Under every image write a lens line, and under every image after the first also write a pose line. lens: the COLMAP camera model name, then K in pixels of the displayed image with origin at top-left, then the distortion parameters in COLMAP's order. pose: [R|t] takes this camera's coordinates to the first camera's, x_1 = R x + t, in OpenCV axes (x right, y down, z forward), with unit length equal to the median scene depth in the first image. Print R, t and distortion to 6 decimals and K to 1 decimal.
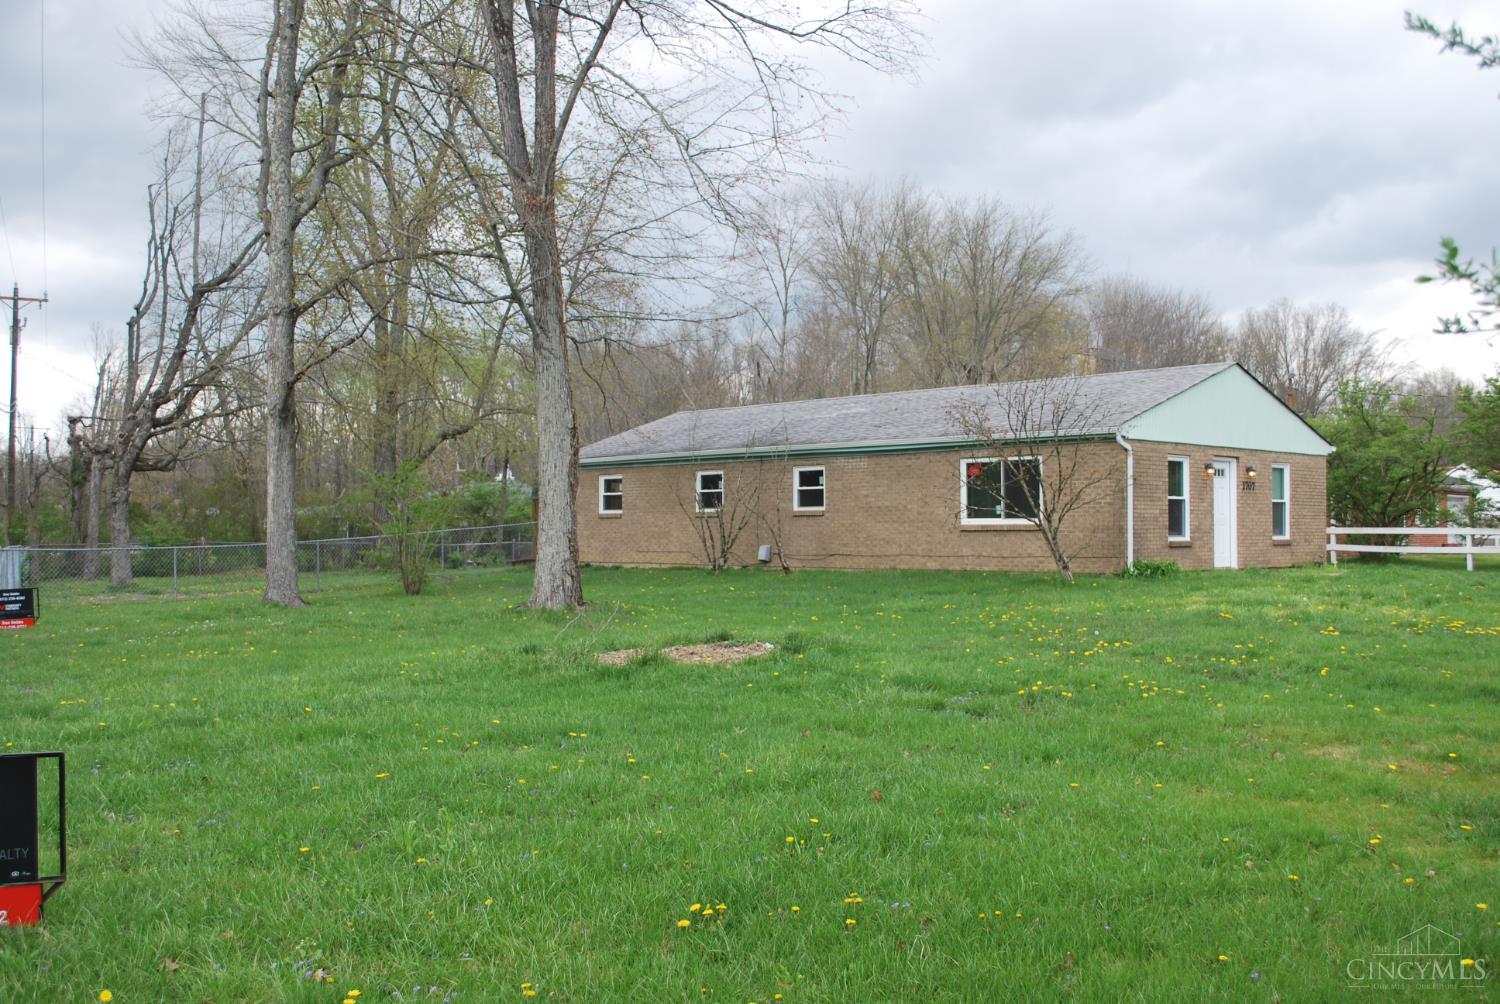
lens RADIAL K [[1427.5, 0, 756.8], [0, 1427.5, 512.9], [0, 0, 1]] dist [-0.053474, 0.000000]
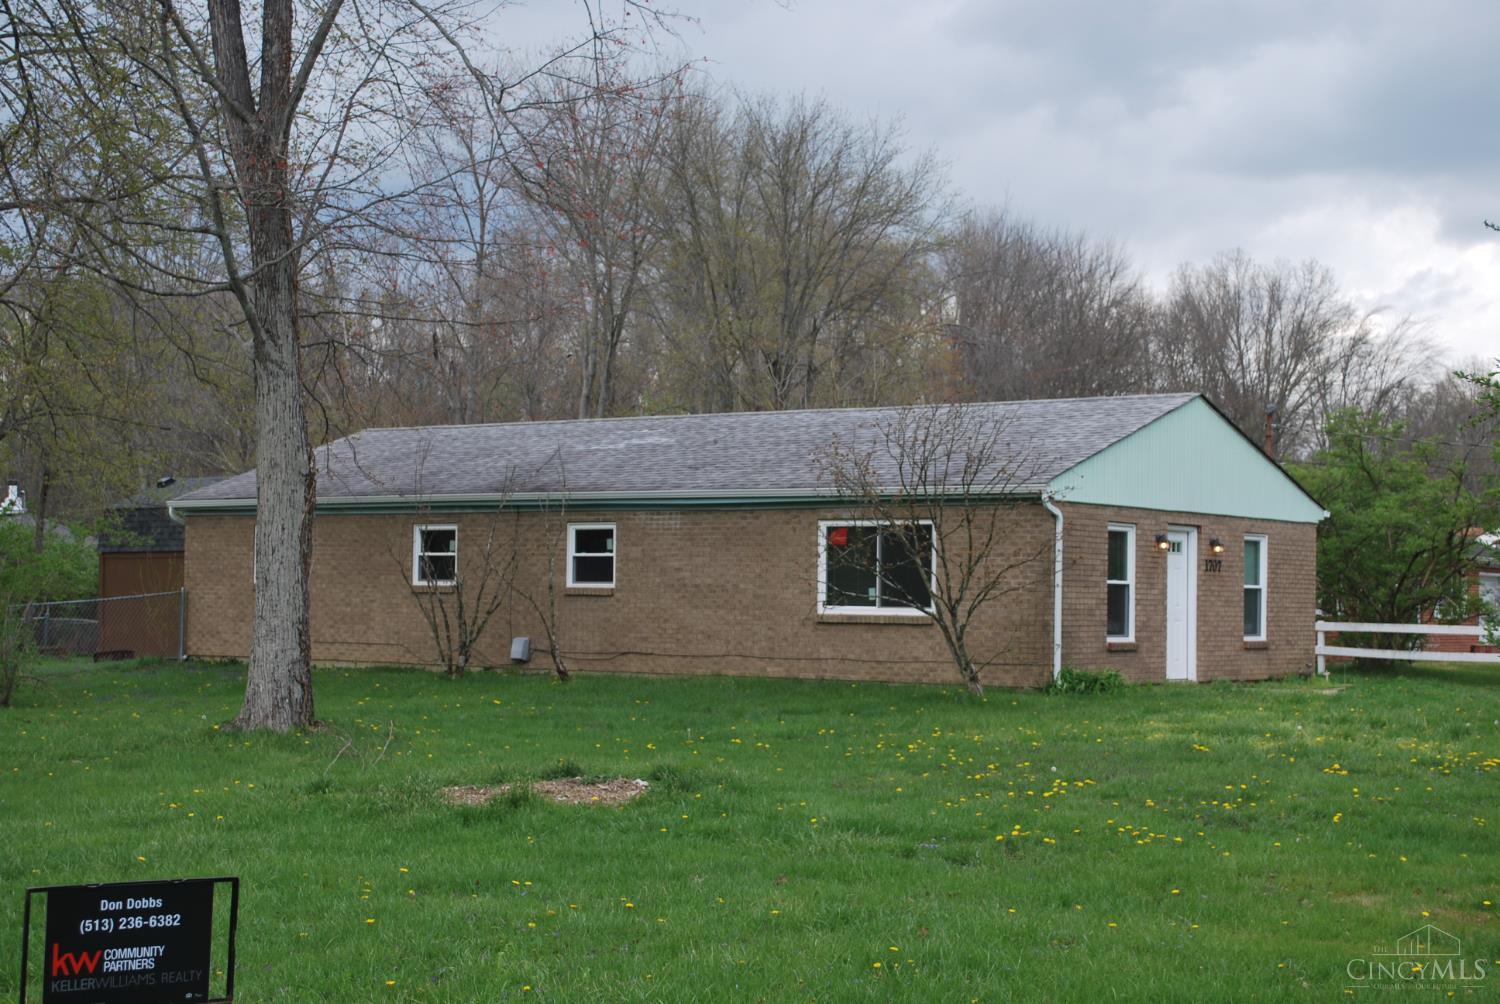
lens RADIAL K [[2384.3, 0, 748.0], [0, 2384.3, 493.9], [0, 0, 1]] dist [0.018521, 0.000000]
pose [[0.987168, 0.023923, 0.157885, -0.077445], [-0.019026, 0.999292, -0.032454, -0.012044], [-0.158549, 0.029034, 0.986924, -0.155789]]
